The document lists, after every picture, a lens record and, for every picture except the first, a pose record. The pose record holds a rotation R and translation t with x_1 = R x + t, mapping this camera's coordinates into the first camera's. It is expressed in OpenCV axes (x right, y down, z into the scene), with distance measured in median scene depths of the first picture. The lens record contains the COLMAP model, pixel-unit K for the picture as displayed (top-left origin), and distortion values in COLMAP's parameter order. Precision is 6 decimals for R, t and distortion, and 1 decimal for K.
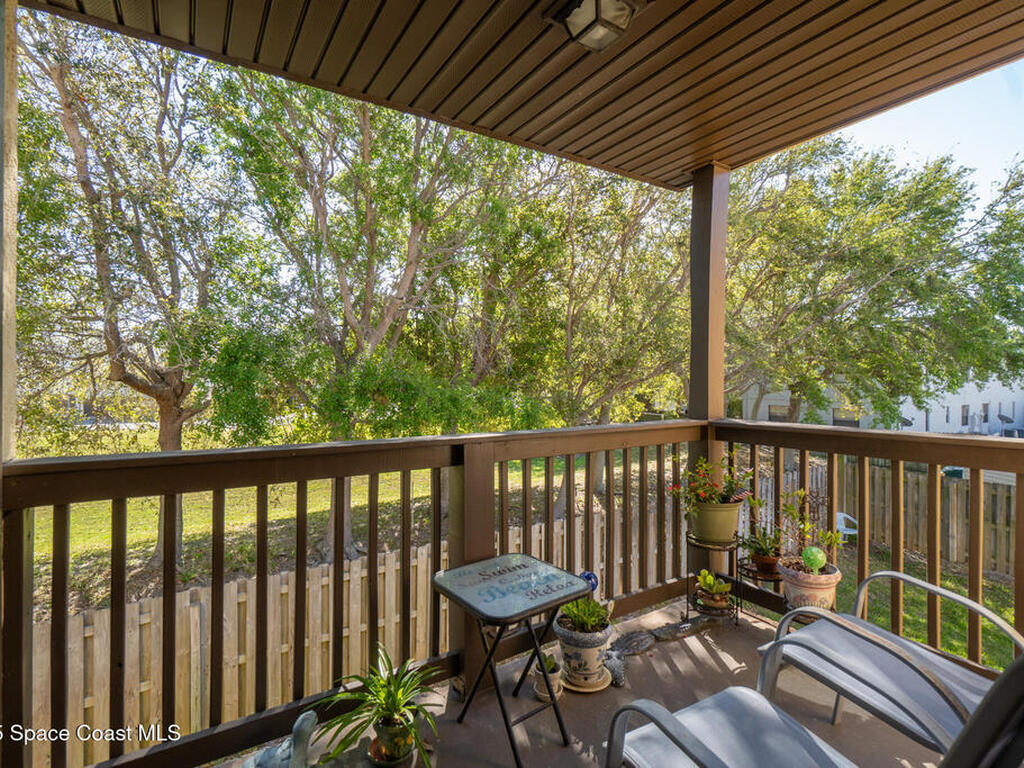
lens RADIAL K [[503.4, 0, 511.4], [0, 503.4, 380.4], [0, 0, 1]] dist [-0.001407, 0.003003]
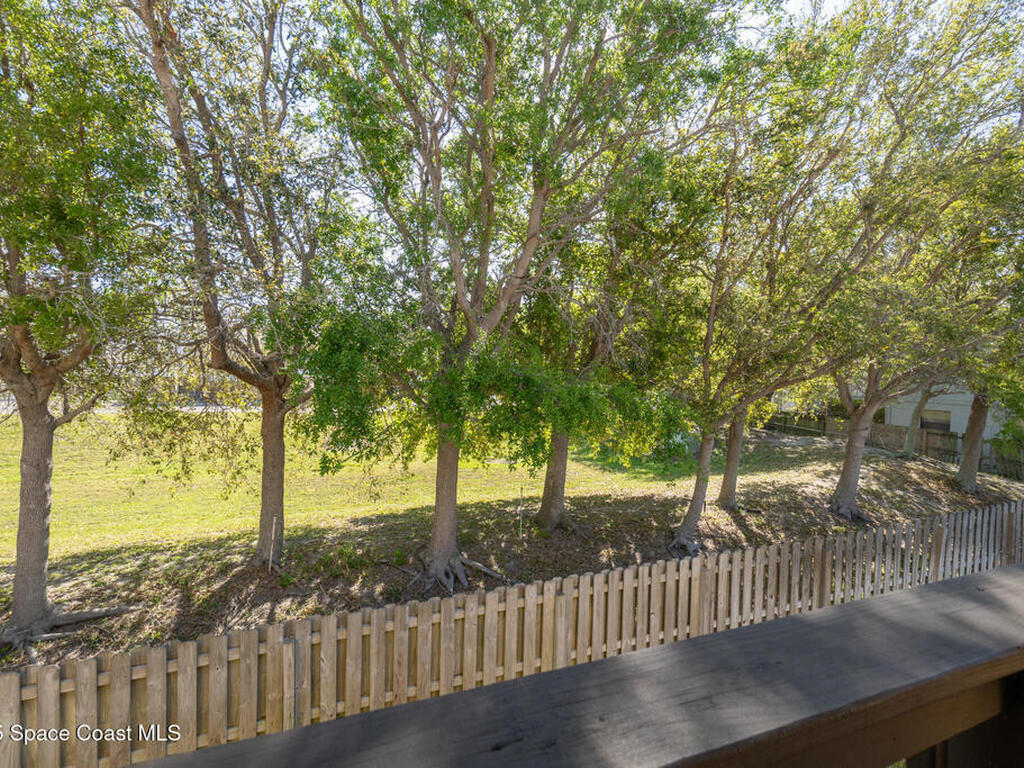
lens RADIAL K [[484.5, 0, 512.6], [0, 484.5, 380.4], [0, 0, 1]] dist [0.004287, -0.000571]
pose [[0.987605, 0.023989, -0.155113, -0.103343], [-0.021011, 0.999563, 0.020813, -0.006712], [0.155544, -0.017296, 0.987678, 0.188643]]
